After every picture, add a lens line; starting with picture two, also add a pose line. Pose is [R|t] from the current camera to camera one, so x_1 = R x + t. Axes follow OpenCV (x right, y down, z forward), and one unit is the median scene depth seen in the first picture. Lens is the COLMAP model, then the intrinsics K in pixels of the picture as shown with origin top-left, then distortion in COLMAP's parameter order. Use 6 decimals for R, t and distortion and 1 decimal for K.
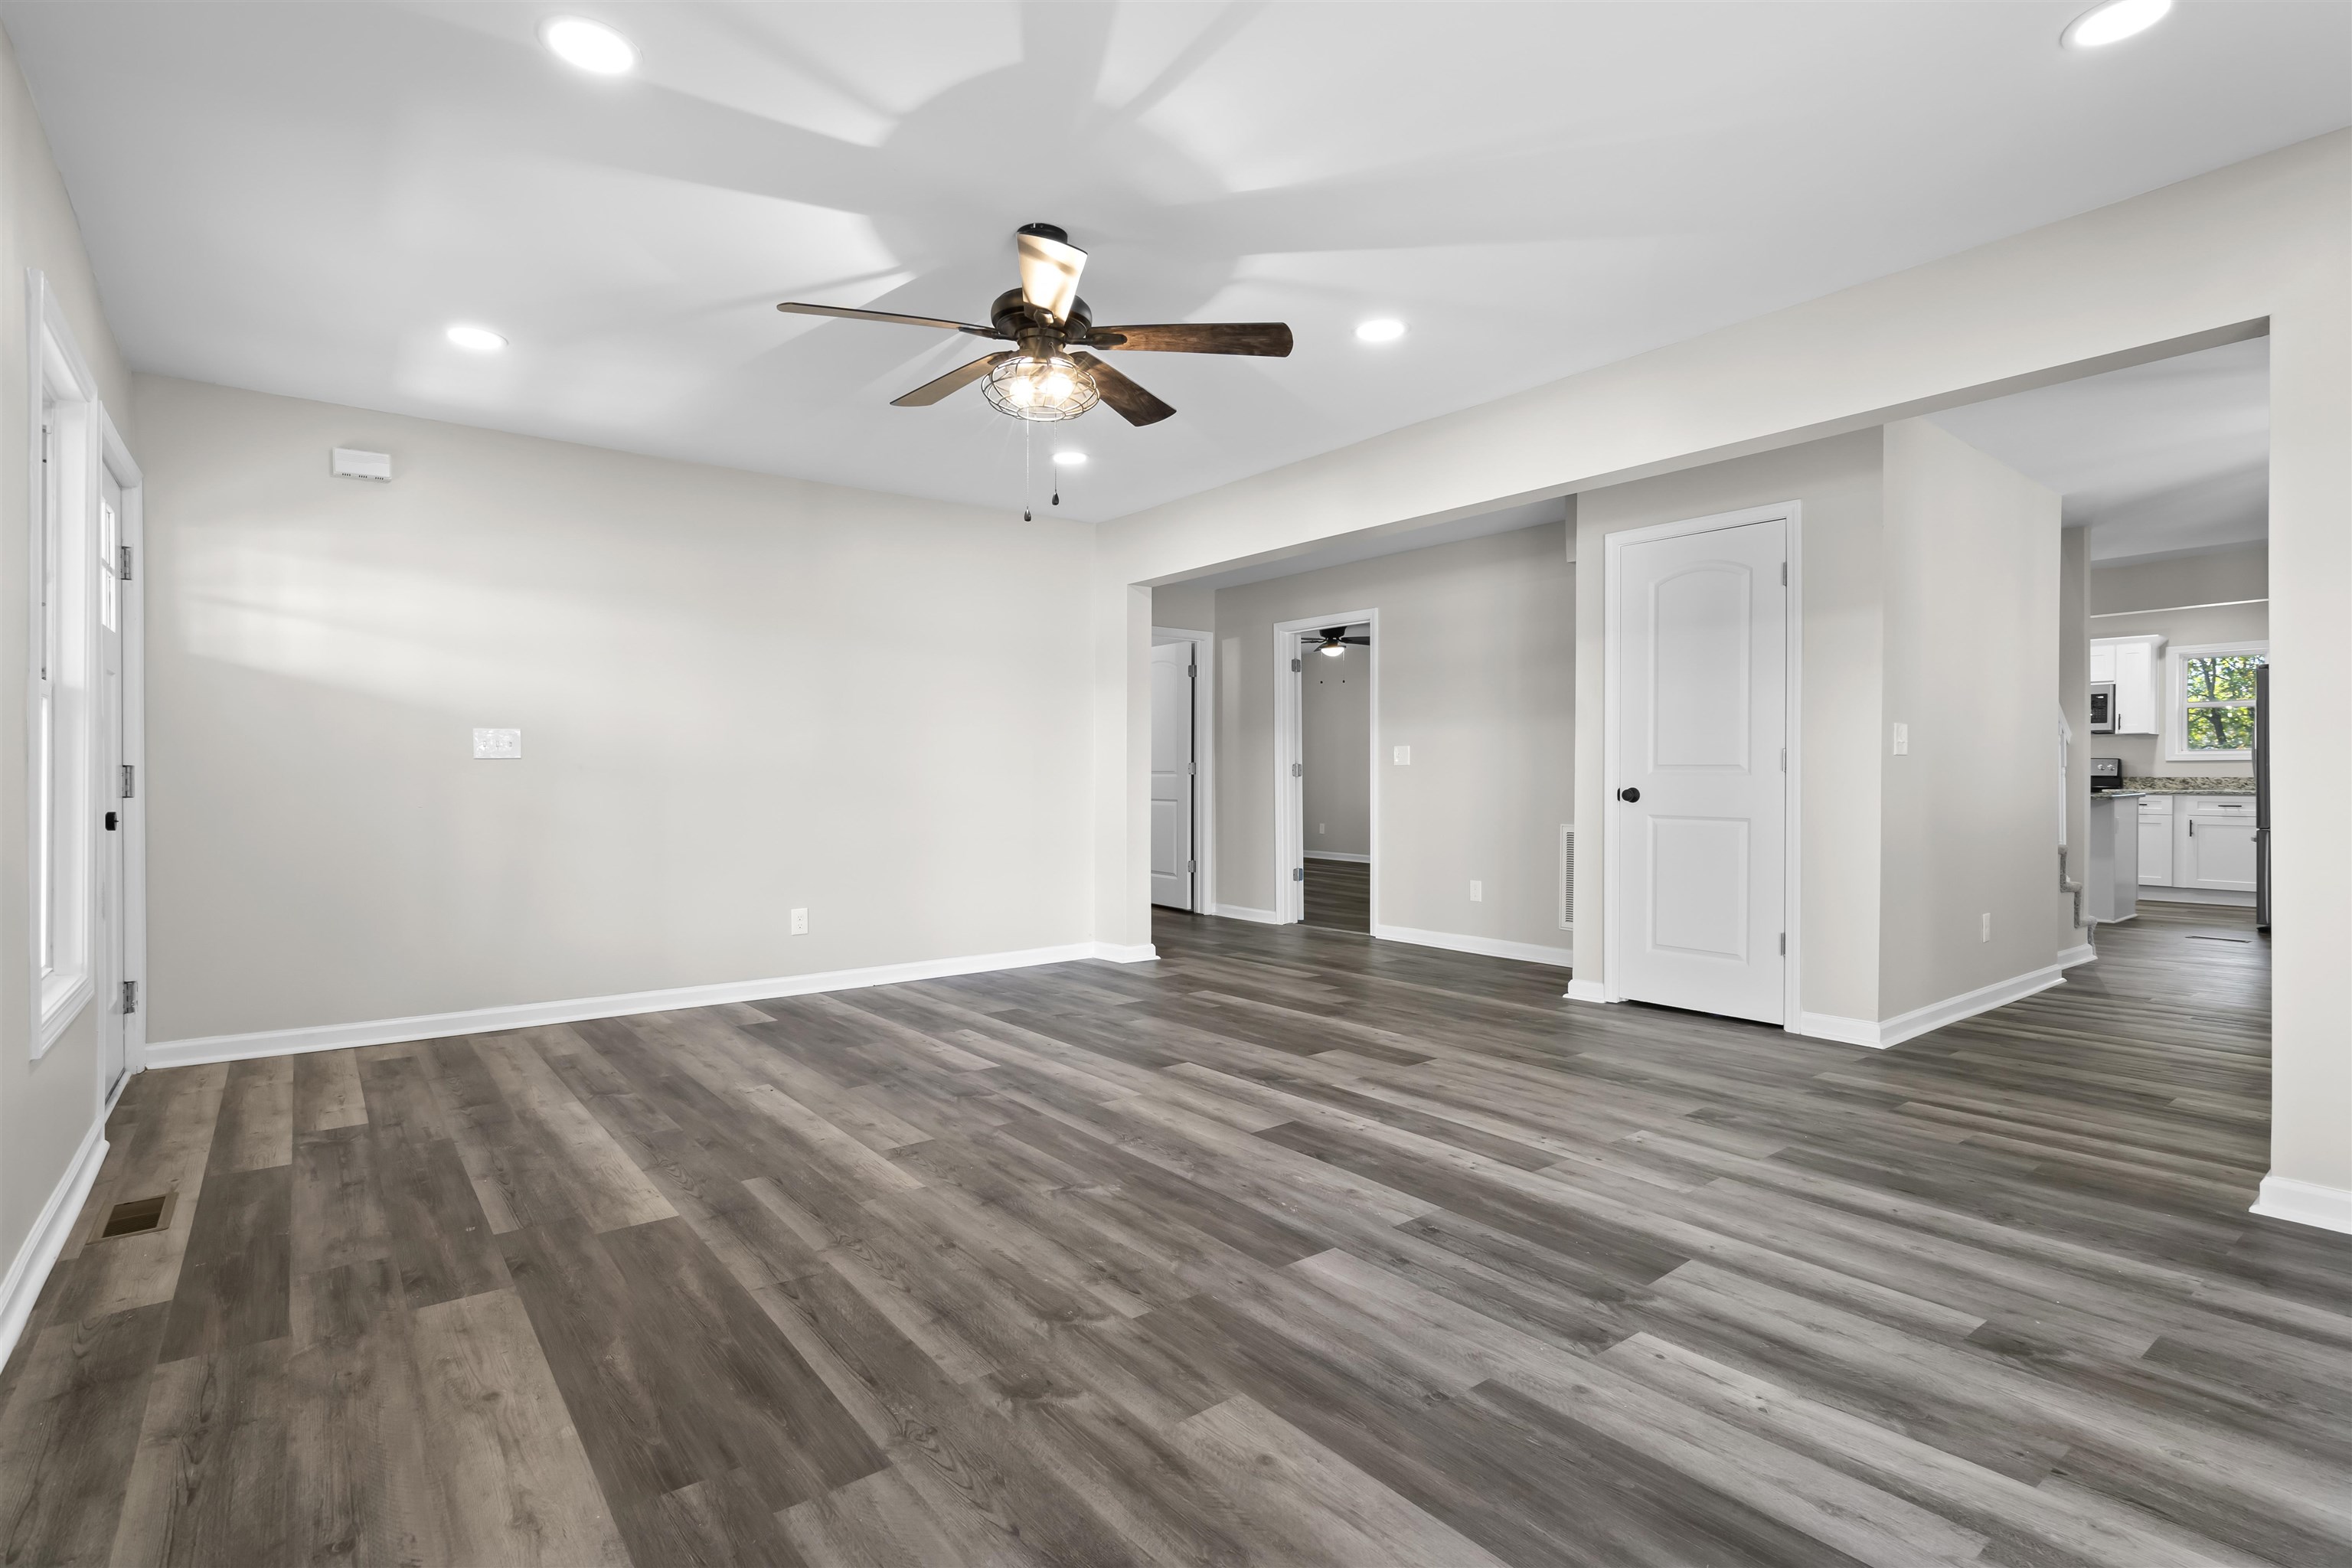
lens RADIAL K [[1125.0, 0, 1172.5], [0, 1125.0, 778.7], [0, 0, 1]] dist [0.004203, 0.000714]
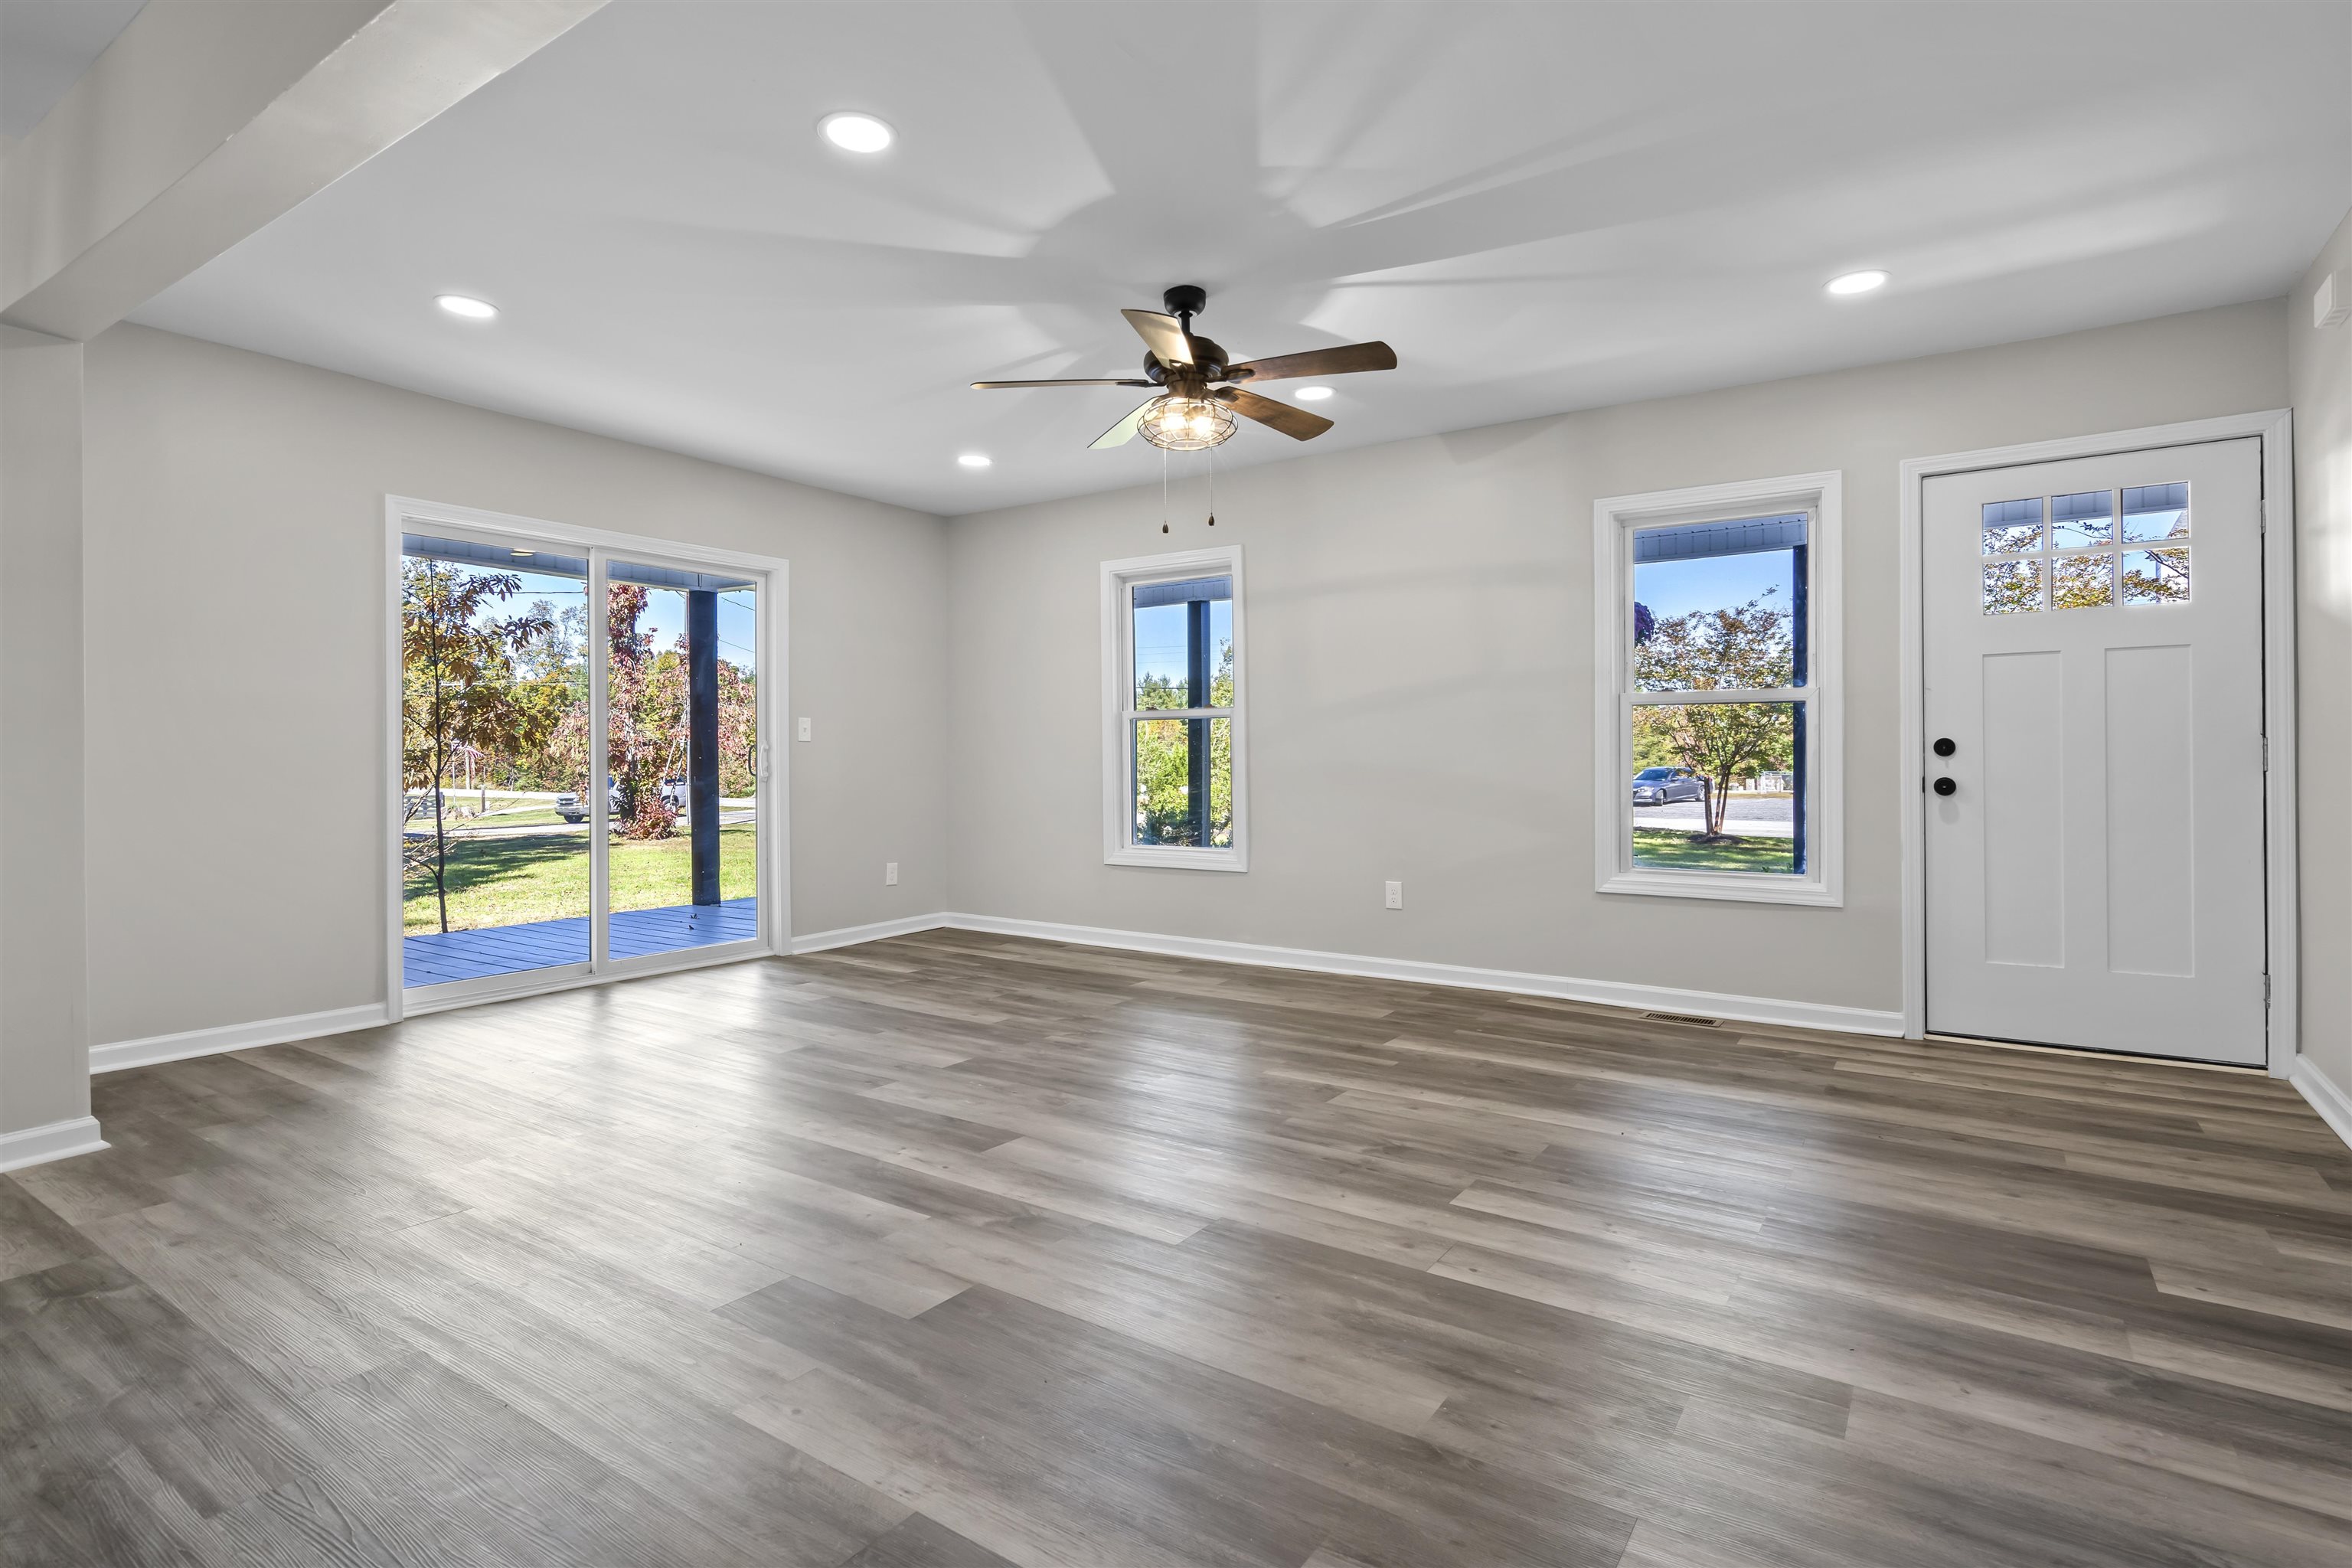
lens RADIAL K [[1162.4, 0, 1166.6], [0, 1162.4, 773.1], [0, 0, 1]] dist [0.002679, 0.000477]
pose [[-0.953560, 0.008205, -0.301091, 0.240720], [0.005384, 0.999934, 0.010198, 0.004025], [0.301155, 0.008103, -0.953541, 1.914020]]
